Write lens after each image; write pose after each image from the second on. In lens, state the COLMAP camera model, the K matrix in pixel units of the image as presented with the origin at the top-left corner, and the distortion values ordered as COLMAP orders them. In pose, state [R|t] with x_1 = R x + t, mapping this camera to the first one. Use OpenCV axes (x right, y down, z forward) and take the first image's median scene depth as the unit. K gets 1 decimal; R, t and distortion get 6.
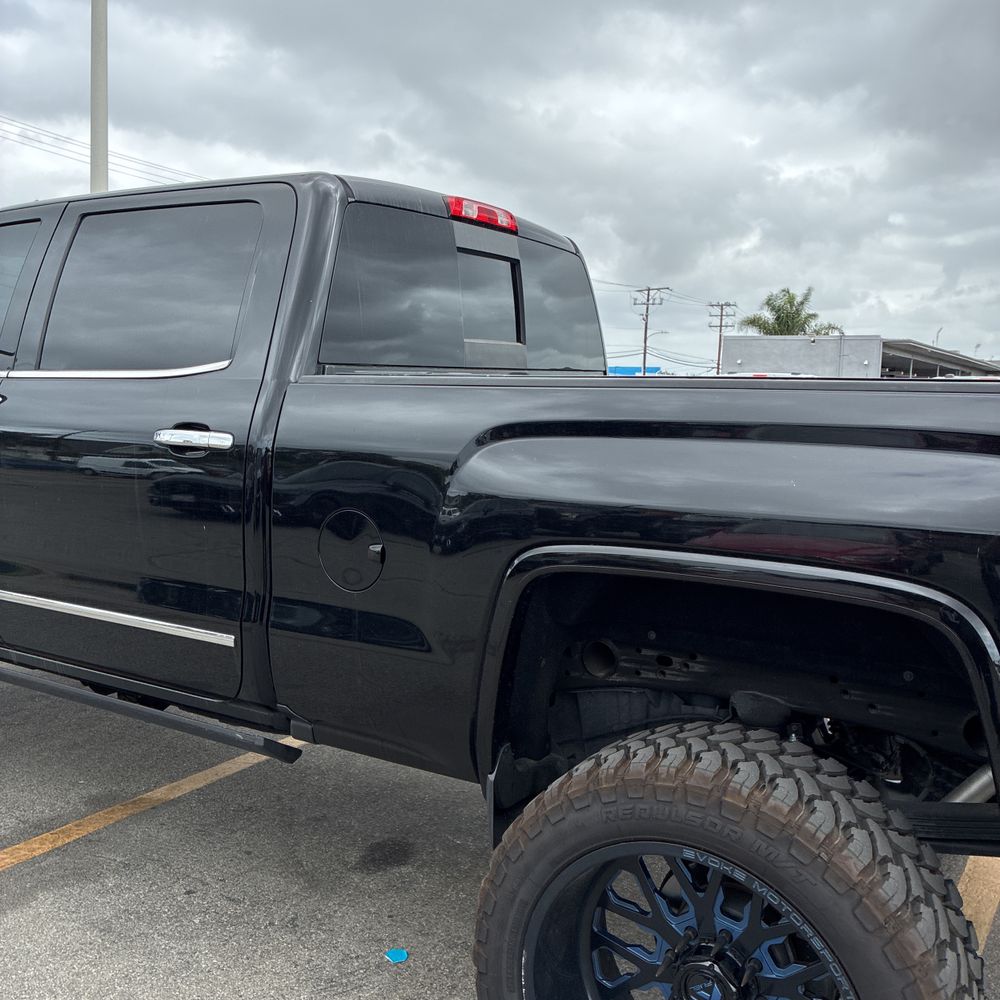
lens RADIAL K [[993.1, 0, 504.0], [0, 993.1, 484.5], [0, 0, 1]] dist [0.026741, -0.026991]
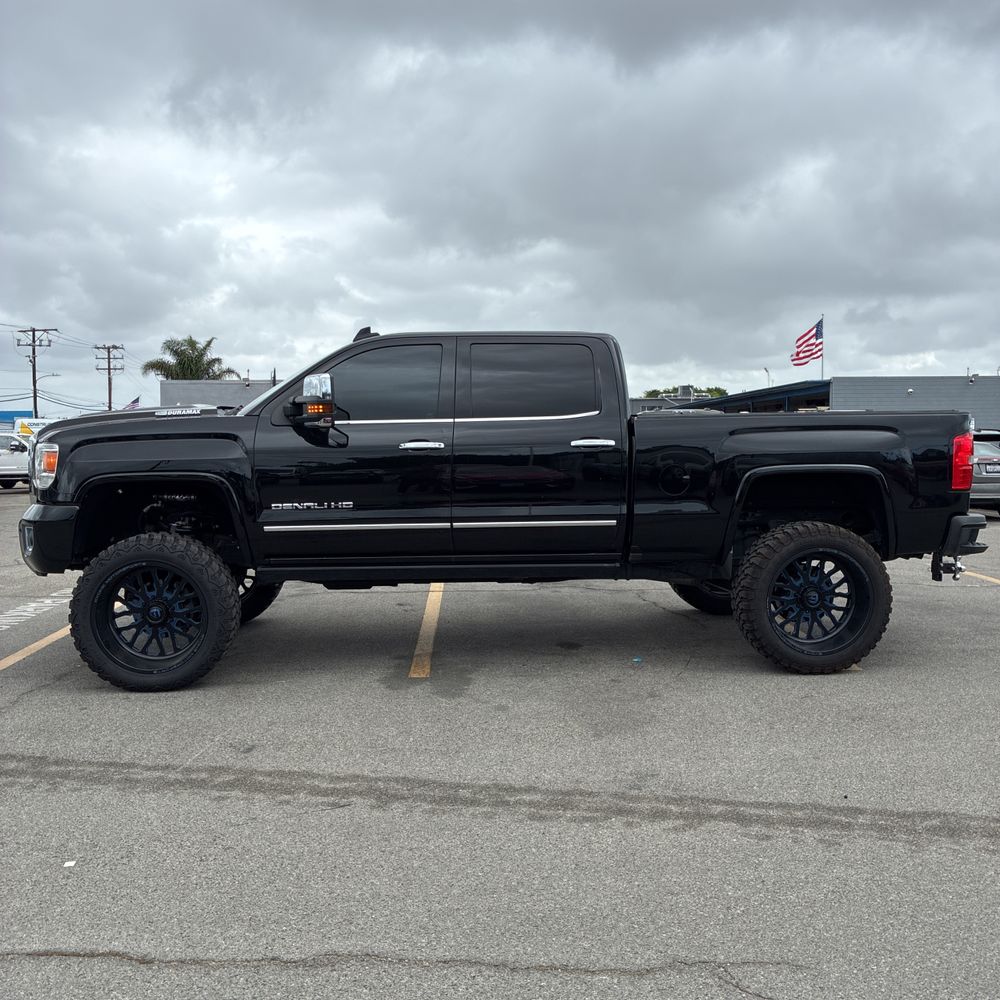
lens RADIAL K [[981.3, 0, 477.1], [0, 981.3, 495.5], [0, 0, 1]] dist [0.038467, 0.002276]
pose [[0.827500, -0.067994, 0.557334, -1.361317], [0.084276, 0.996436, -0.003566, 0.048078], [-0.555105, 0.049921, 0.830281, -0.604324]]
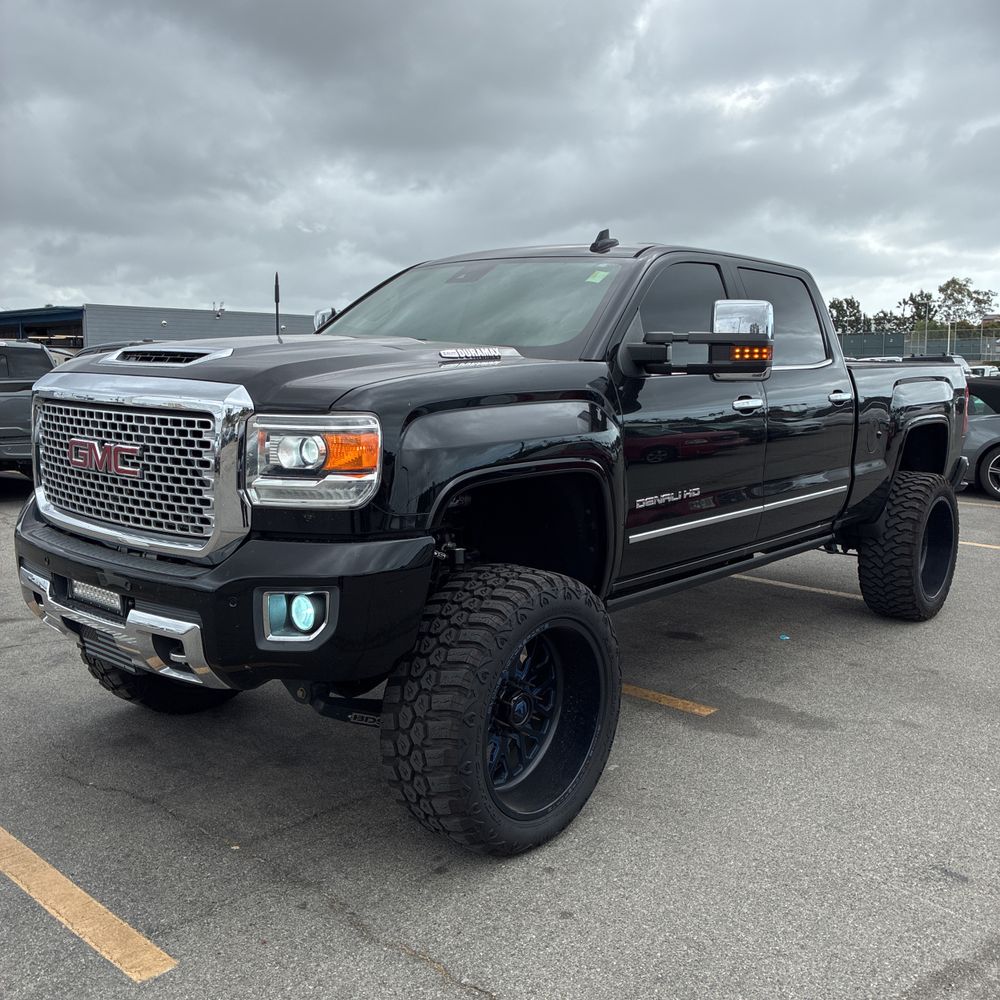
lens RADIAL K [[1015.2, 0, 494.6], [0, 1015.2, 487.3], [0, 0, 1]] dist [0.029244, 0.007959]
pose [[0.167040, -0.144003, 0.975377, -1.830363], [0.094239, 0.987079, 0.129591, -0.147603], [-0.981436, 0.070272, 0.178453, 0.958600]]
